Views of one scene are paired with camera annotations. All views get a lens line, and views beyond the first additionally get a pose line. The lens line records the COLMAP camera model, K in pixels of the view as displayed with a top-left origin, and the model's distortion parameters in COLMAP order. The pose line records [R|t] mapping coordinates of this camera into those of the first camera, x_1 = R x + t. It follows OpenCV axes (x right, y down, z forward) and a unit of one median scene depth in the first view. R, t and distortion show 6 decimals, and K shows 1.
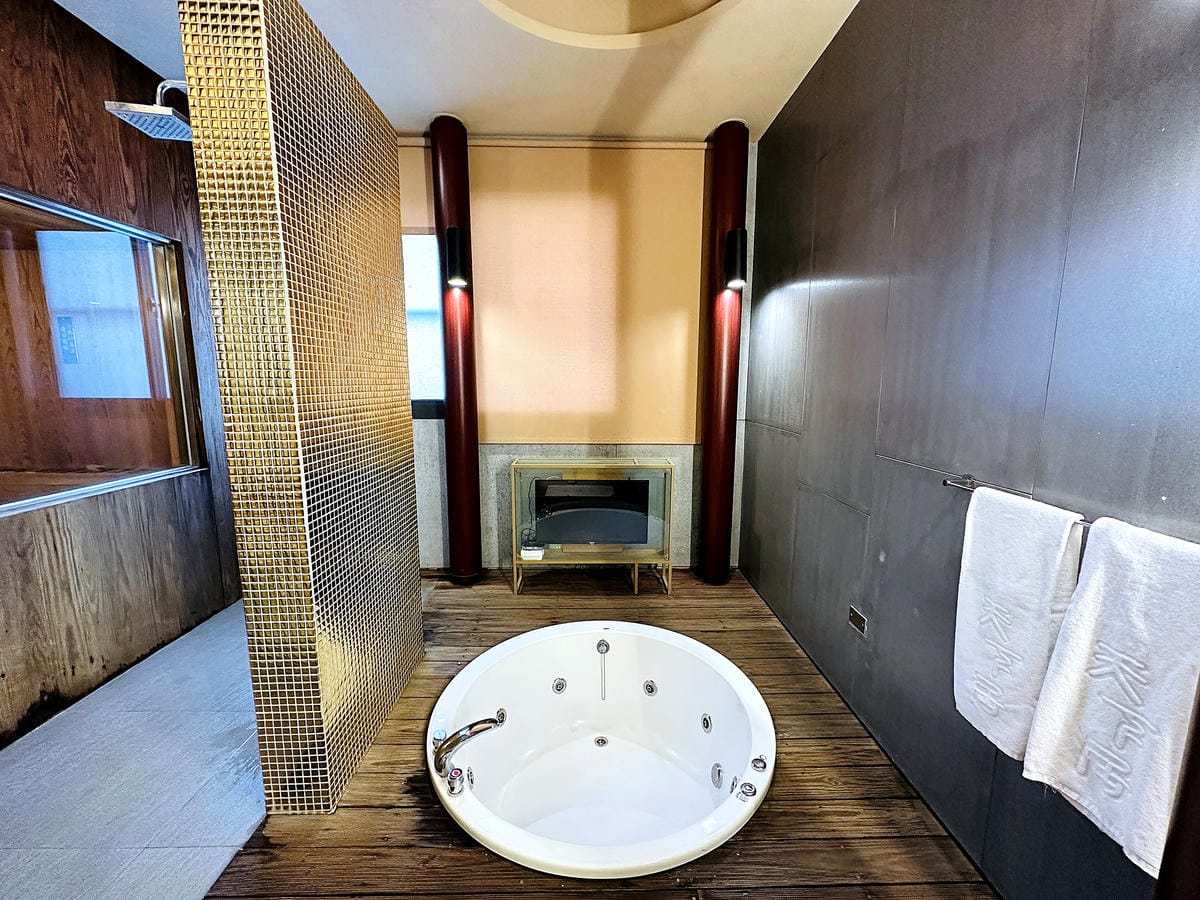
lens RADIAL K [[477.6, 0, 599.5], [0, 477.6, 447.1], [0, 0, 1]] dist [-0.001631, 0.000664]
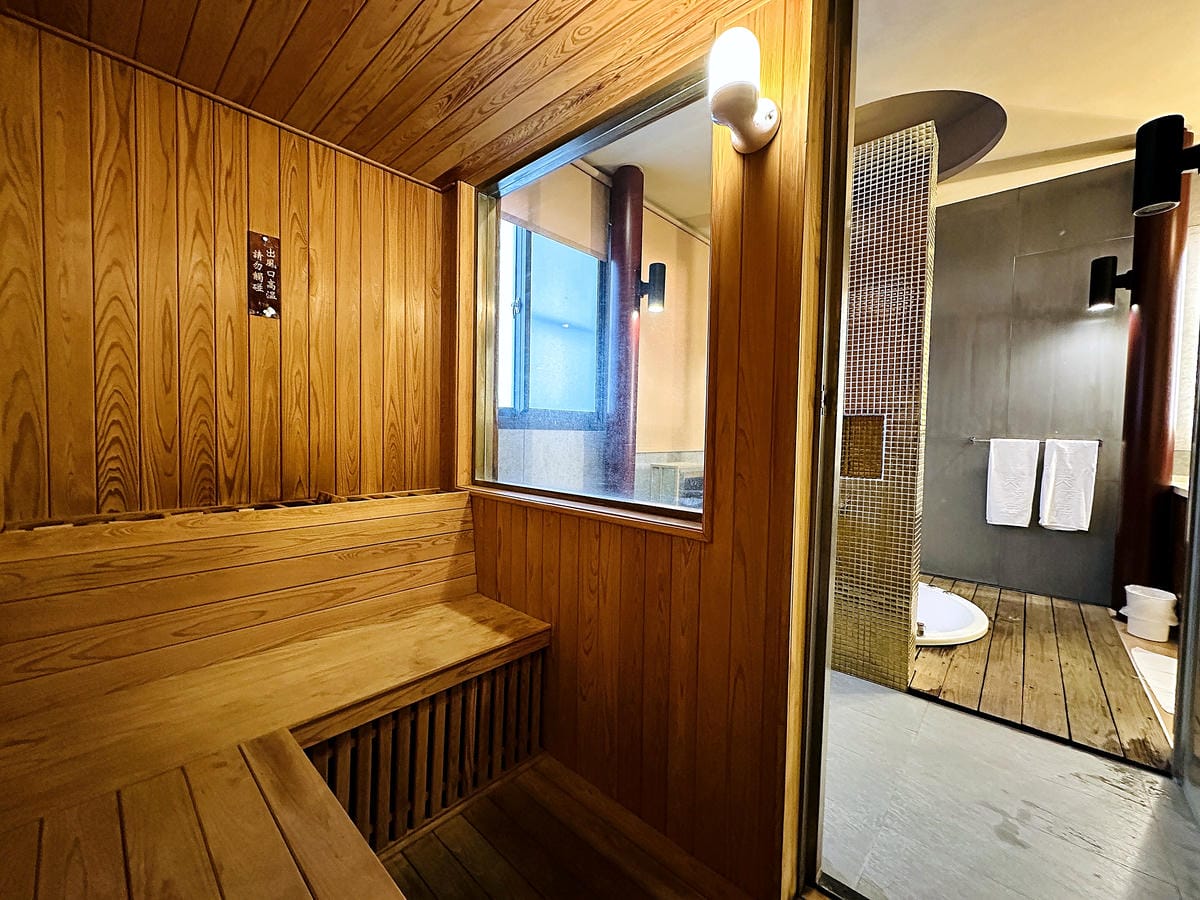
lens RADIAL K [[477.6, 0, 599.5], [0, 477.6, 447.1], [0, 0, 1]] dist [-0.001631, 0.000664]
pose [[0.685460, -0.015671, 0.727942, -3.063668], [0.084669, 0.994701, -0.058315, 0.111607], [-0.723170, 0.101606, 0.683155, 0.836790]]
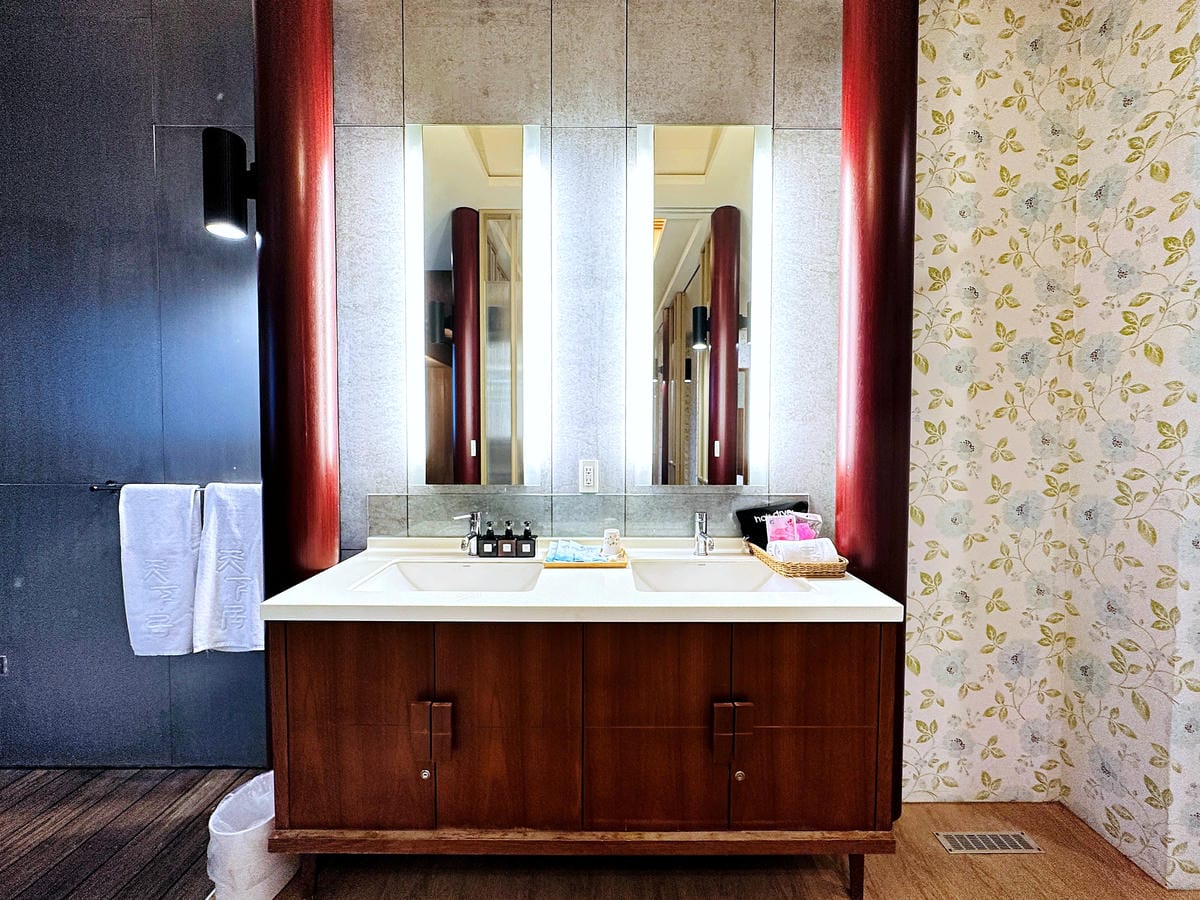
lens RADIAL K [[480.7, 0, 603.1], [0, 480.7, 448.6], [0, 0, 1]] dist [-0.000465, -0.000597]
pose [[0.018831, -0.036096, 0.999171, -0.605122], [0.140429, 0.989537, 0.033101, 0.140372], [-0.989912, 0.139689, 0.023703, -0.443043]]
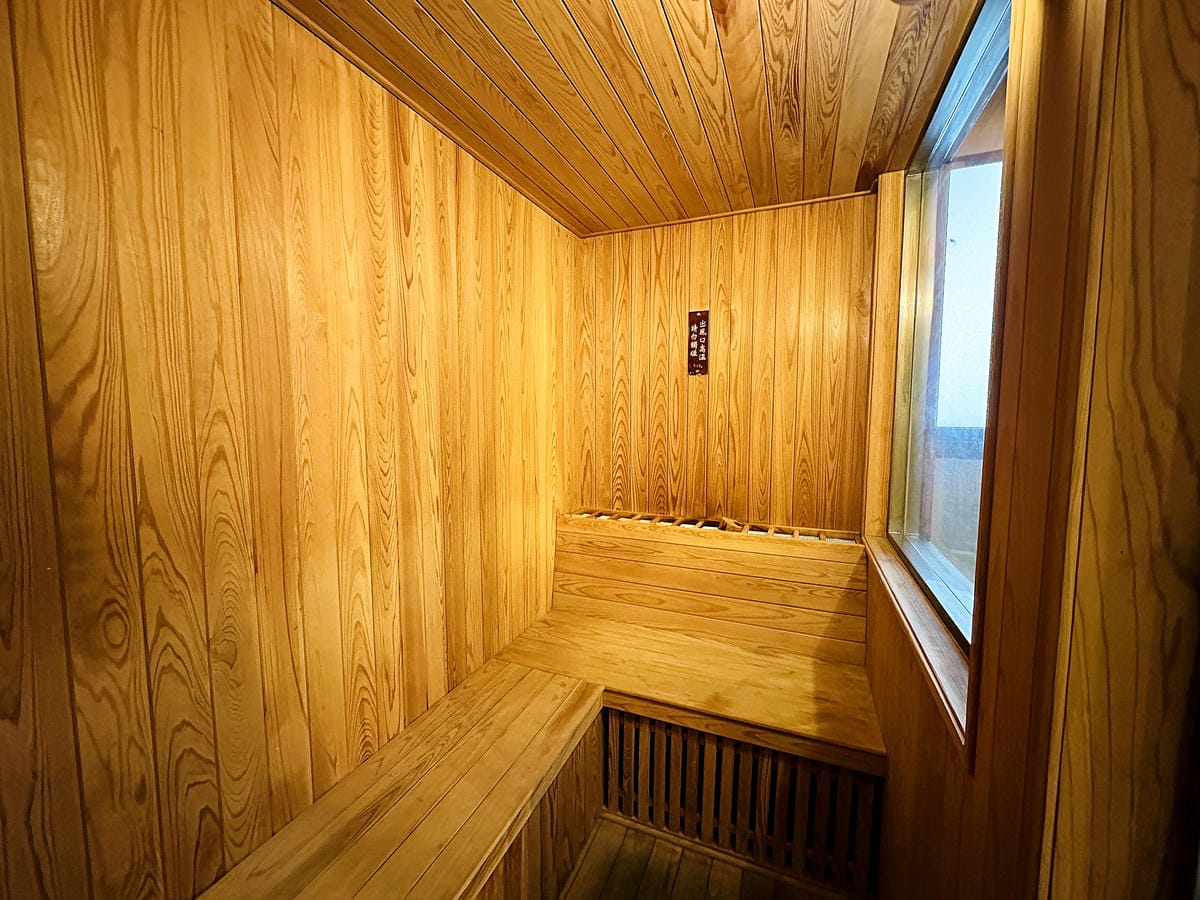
lens RADIAL K [[480.7, 0, 603.1], [0, 480.7, 448.6], [0, 0, 1]] dist [-0.000465, -0.000597]
pose [[0.918329, 0.029691, -0.394702, -2.322034], [-0.054053, 0.997248, -0.050746, -0.044961], [0.392109, 0.067936, 0.917407, 0.686403]]
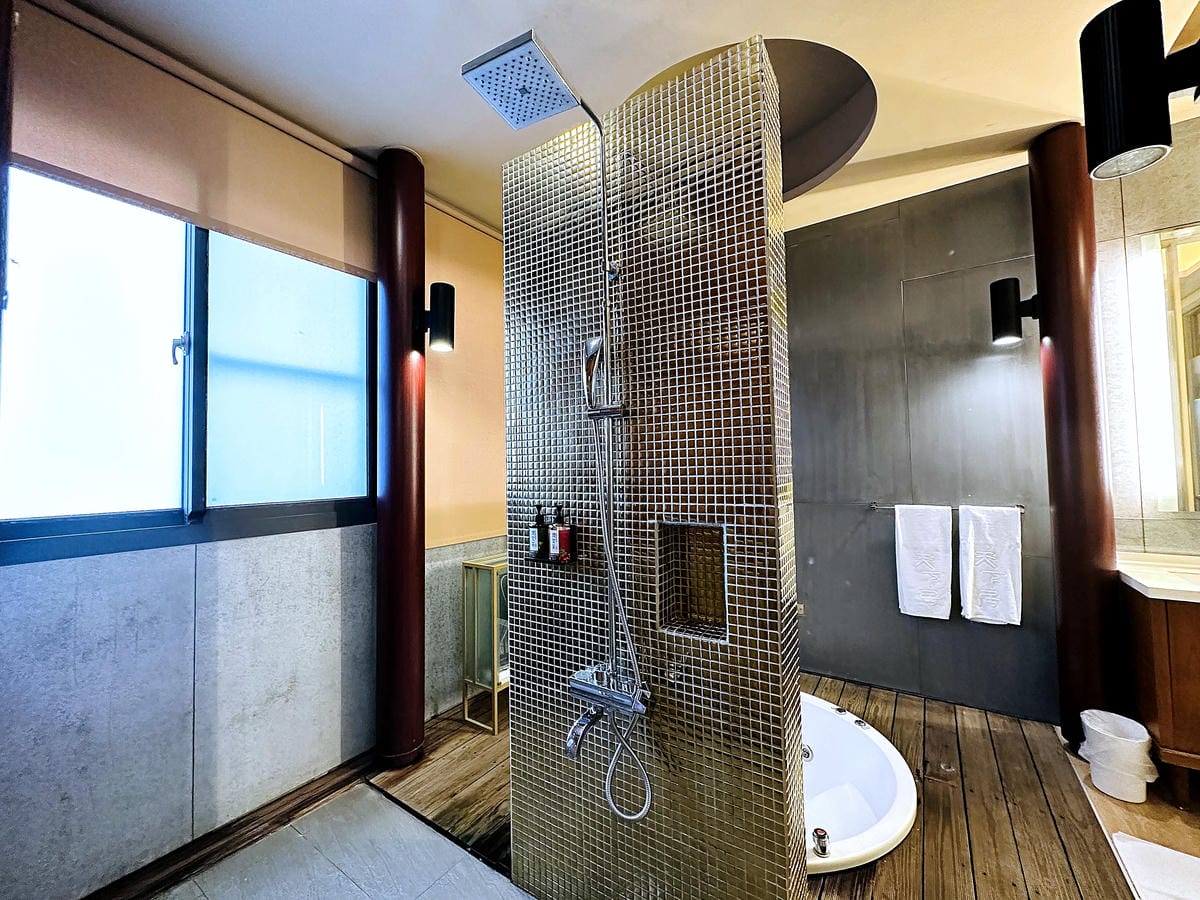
lens RADIAL K [[477.6, 0, 599.5], [0, 477.6, 447.1], [0, 0, 1]] dist [-0.001631, 0.000664]
pose [[0.582663, 0.016906, 0.812538, -1.961806], [0.137256, 0.983375, -0.118886, -0.114629], [-0.801040, 0.180796, 0.570656, 0.874189]]
